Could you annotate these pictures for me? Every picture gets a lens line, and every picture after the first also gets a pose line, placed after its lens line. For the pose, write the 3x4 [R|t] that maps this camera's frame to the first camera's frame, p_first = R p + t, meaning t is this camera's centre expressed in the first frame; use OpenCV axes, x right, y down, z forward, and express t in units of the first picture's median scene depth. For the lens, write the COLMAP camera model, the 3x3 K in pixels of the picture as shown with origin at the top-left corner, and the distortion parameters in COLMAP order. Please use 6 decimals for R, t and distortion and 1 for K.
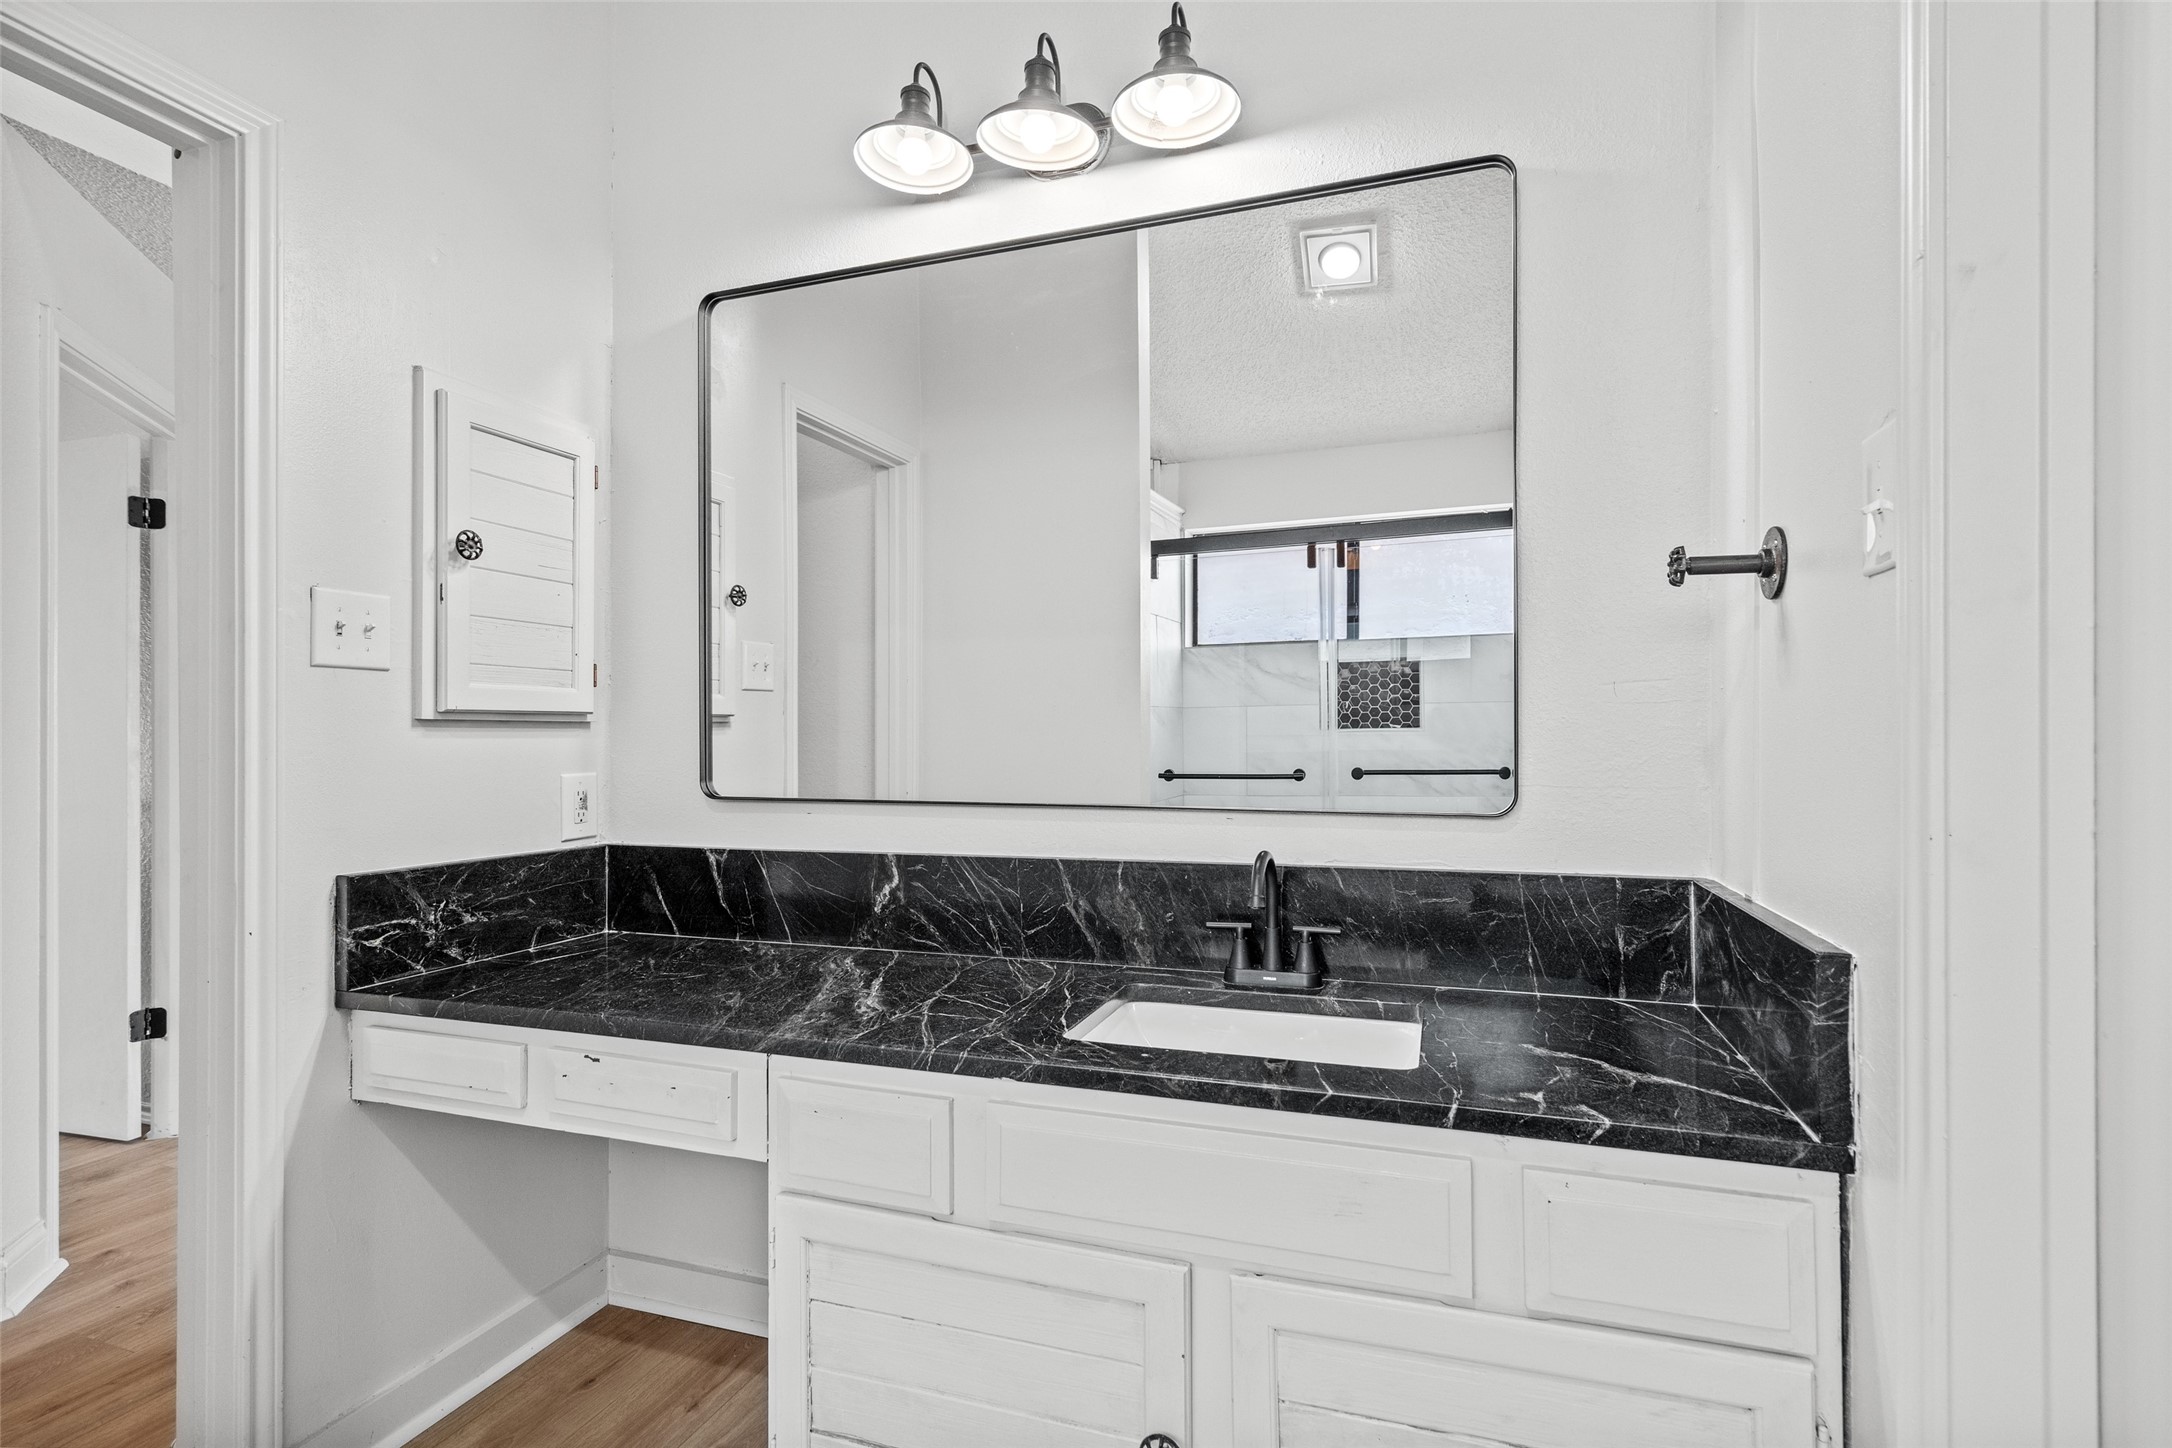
lens RADIAL K [[1031.2, 0, 1085.7], [0, 1031.2, 709.3], [0, 0, 1]] dist [-0.020327, 0.000602]
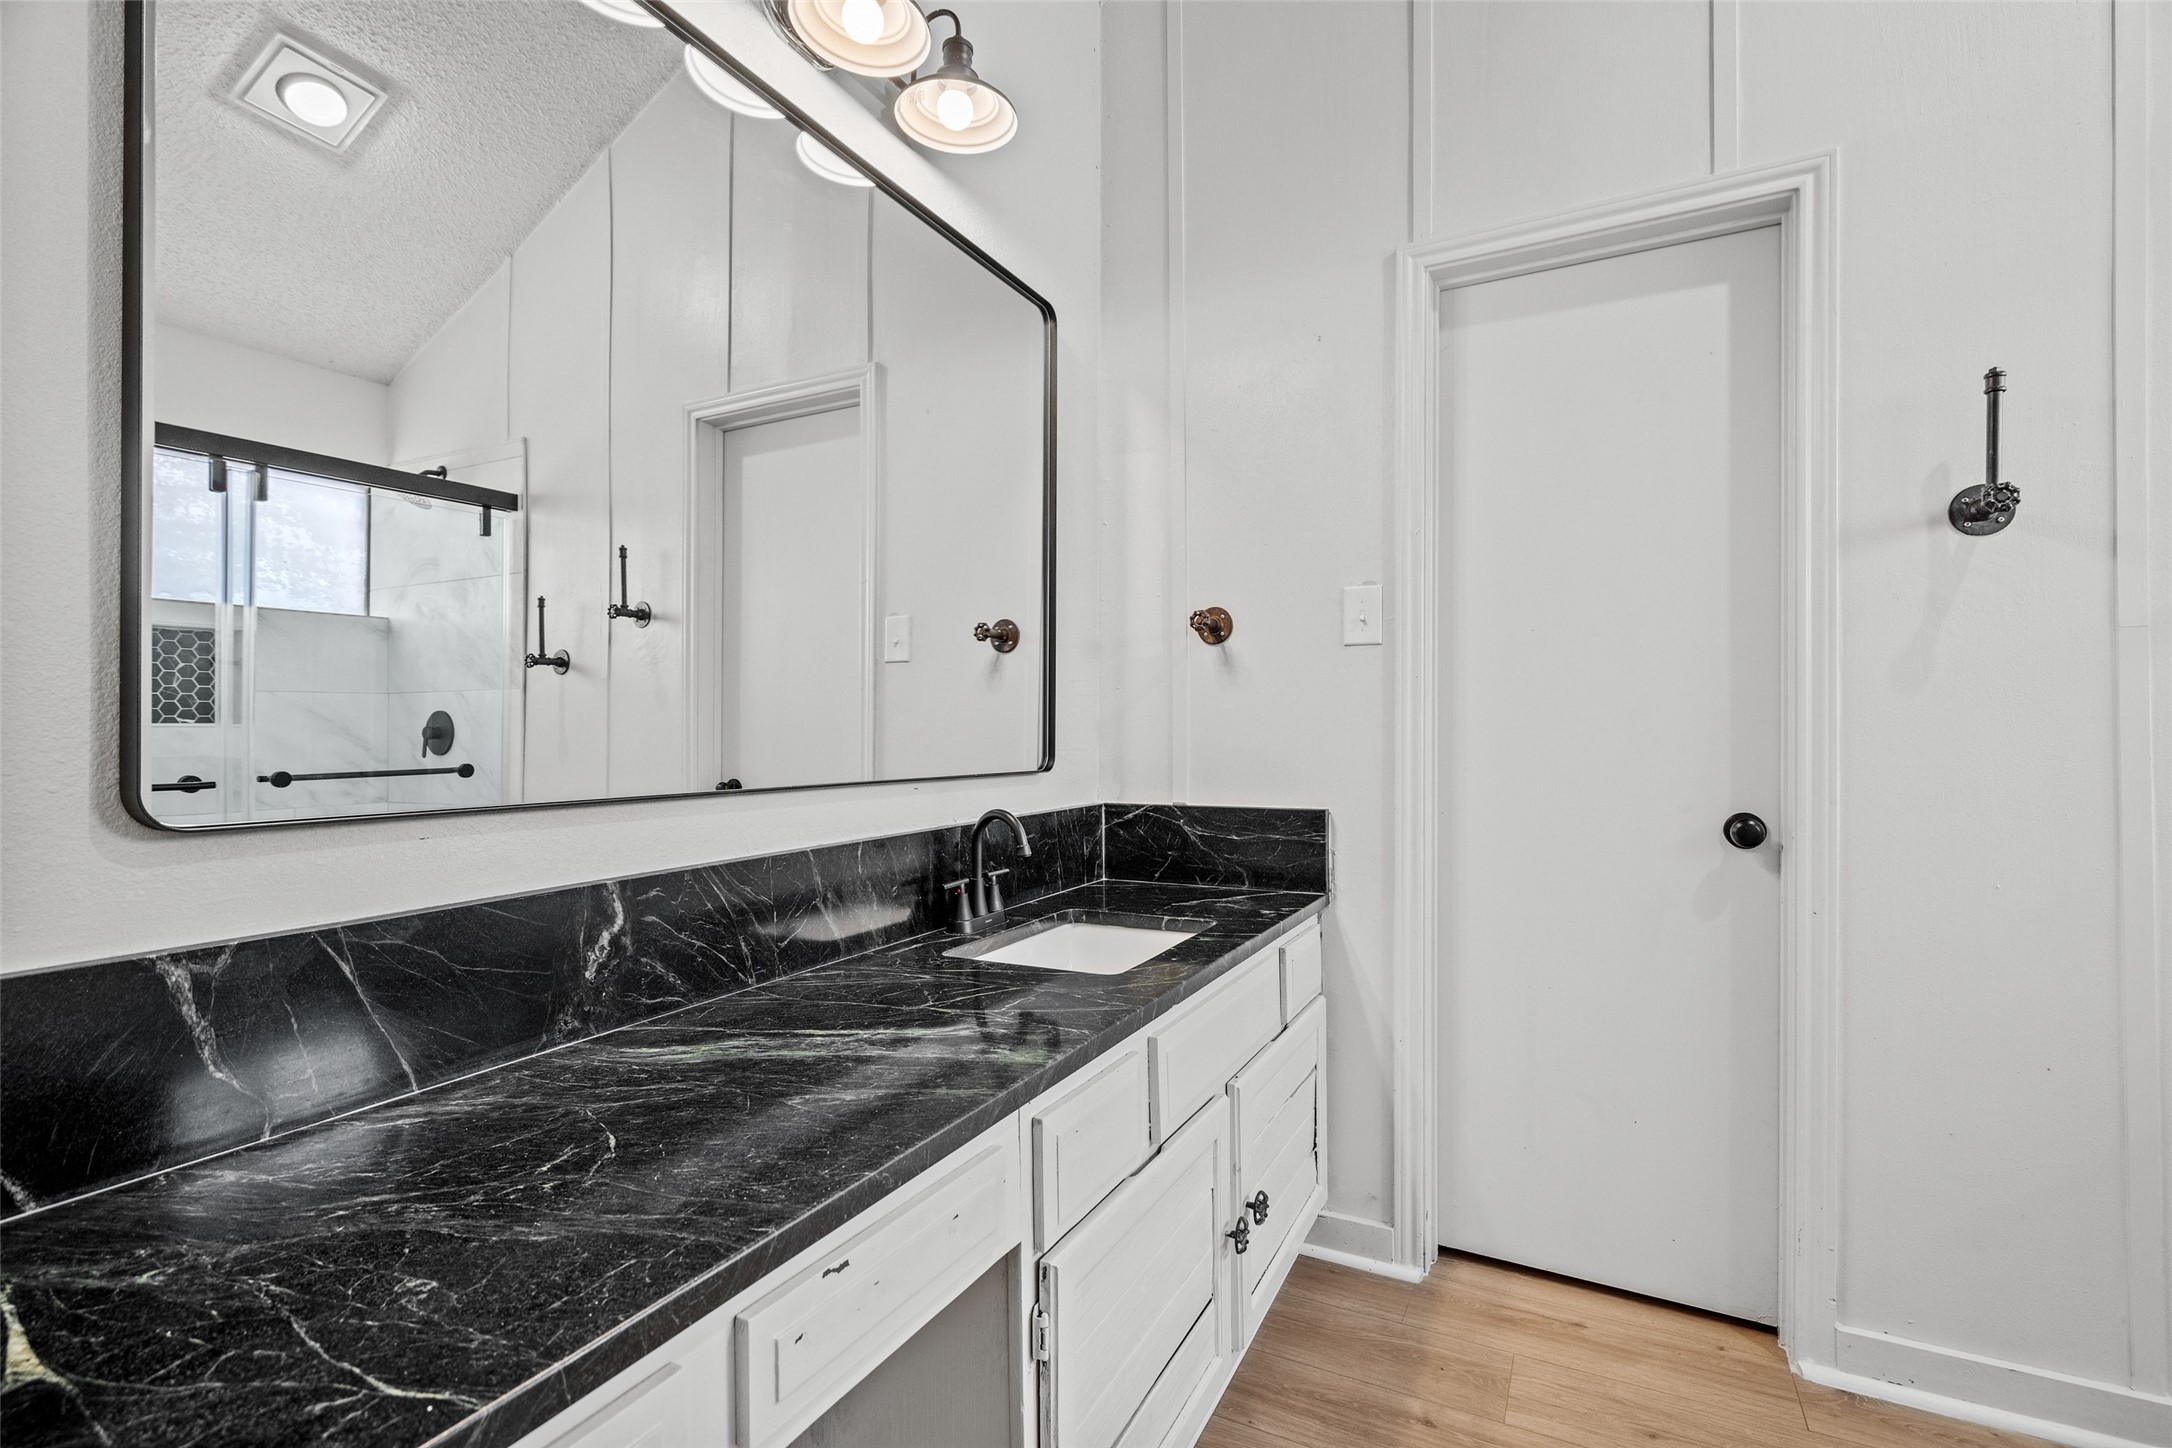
lens RADIAL K [[995.0, 0, 1092.1], [0, 995.0, 727.0], [0, 0, 1]] dist [0.000699, 0.000603]
pose [[0.151372, 0.008996, 0.988436, -0.765059], [-0.011909, 0.999903, -0.007277, 0.045795], [-0.988405, -0.010670, 0.151464, 0.617421]]
